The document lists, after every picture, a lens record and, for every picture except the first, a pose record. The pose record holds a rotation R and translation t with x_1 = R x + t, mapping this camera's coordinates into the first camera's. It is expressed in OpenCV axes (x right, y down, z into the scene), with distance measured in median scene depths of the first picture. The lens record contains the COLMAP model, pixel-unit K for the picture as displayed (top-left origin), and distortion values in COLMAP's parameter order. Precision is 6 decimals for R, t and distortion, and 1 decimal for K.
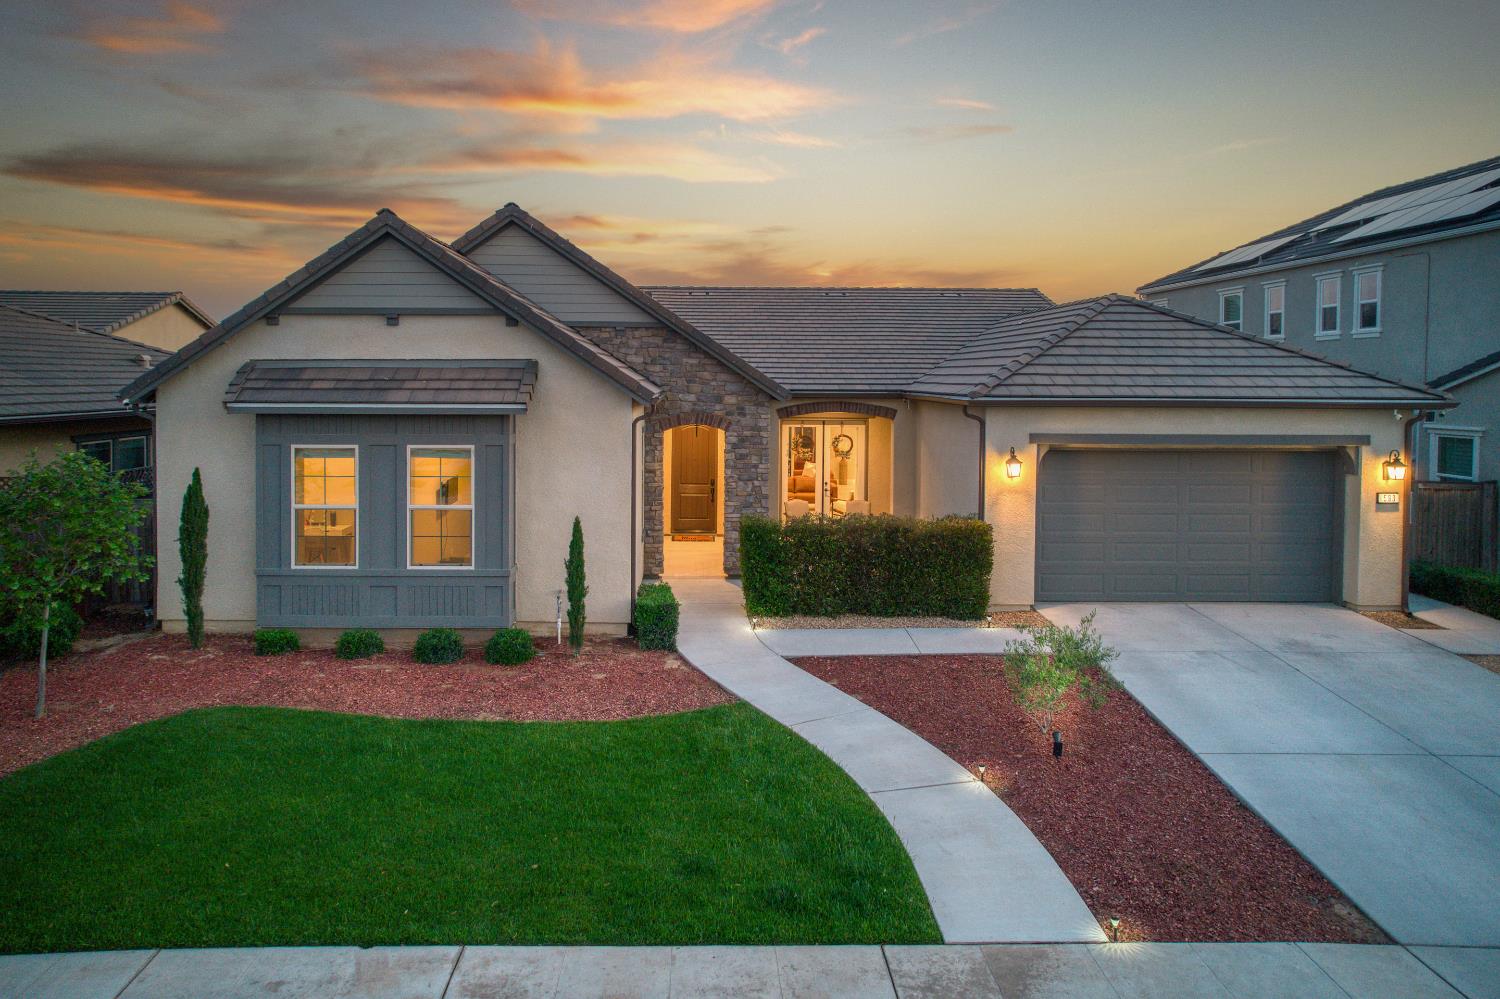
lens RADIAL K [[1046.5, 0, 708.6], [0, 1046.5, 423.8], [0, 0, 1]] dist [-0.000375, -0.000099]
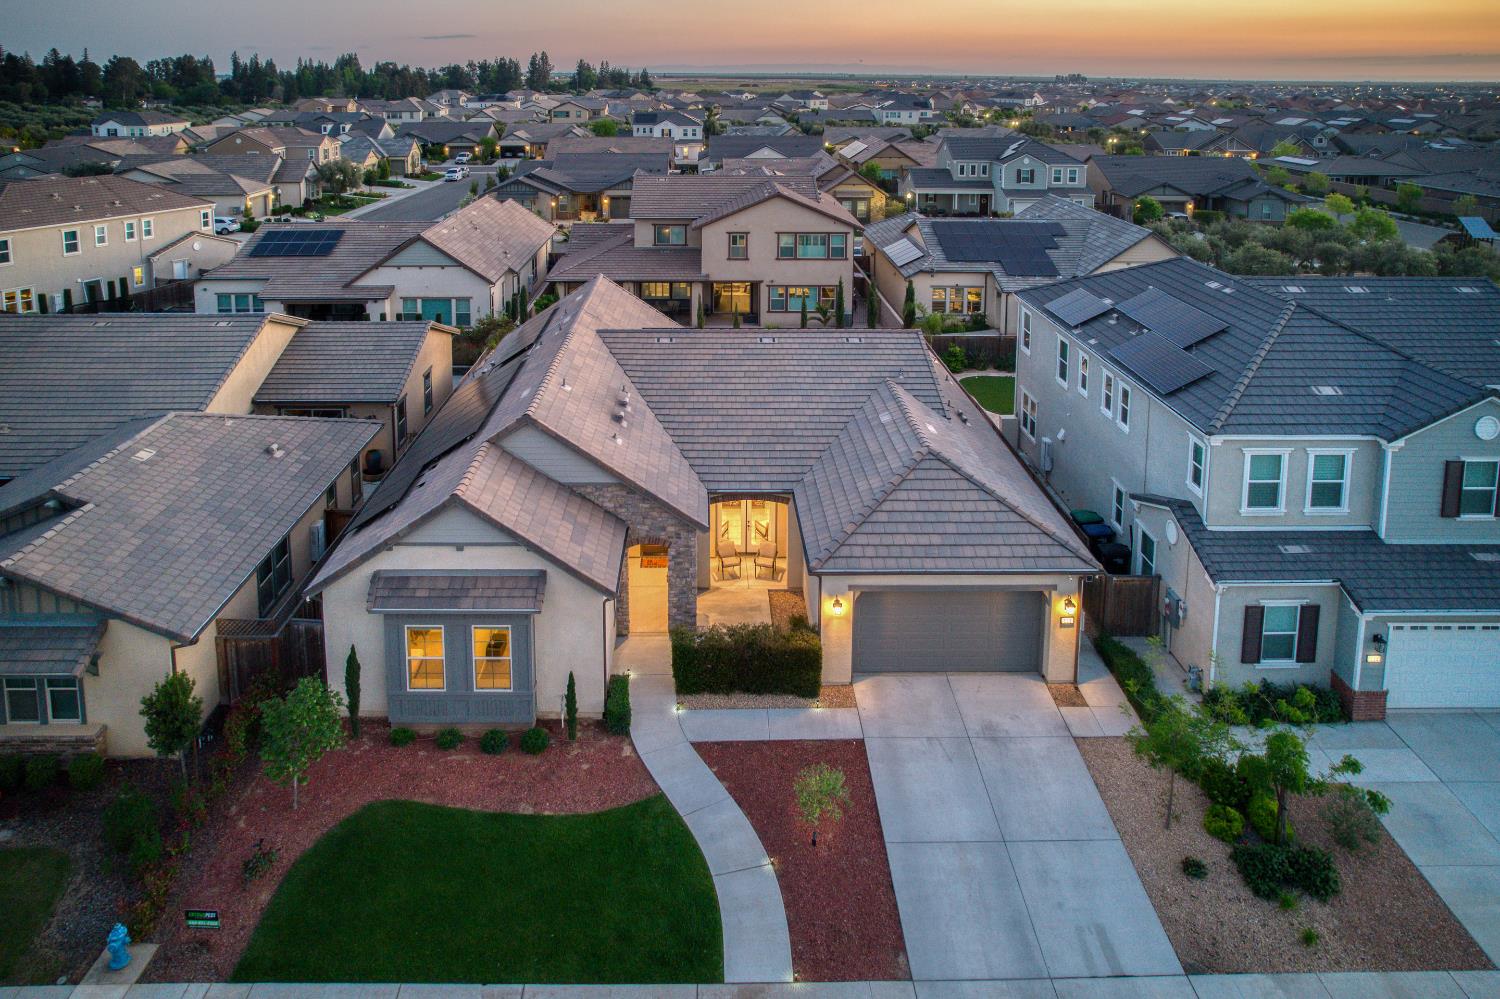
lens RADIAL K [[1071.7, 0, 723.6], [0, 1071.7, 232.4], [0, 0, 1]] dist [-0.038348, 0.001226]
pose [[0.999988, -0.000012, 0.004872, 0.116275], [-0.000542, 0.993508, 0.113757, -0.815621], [-0.004842, -0.113759, 0.993497, -0.658954]]
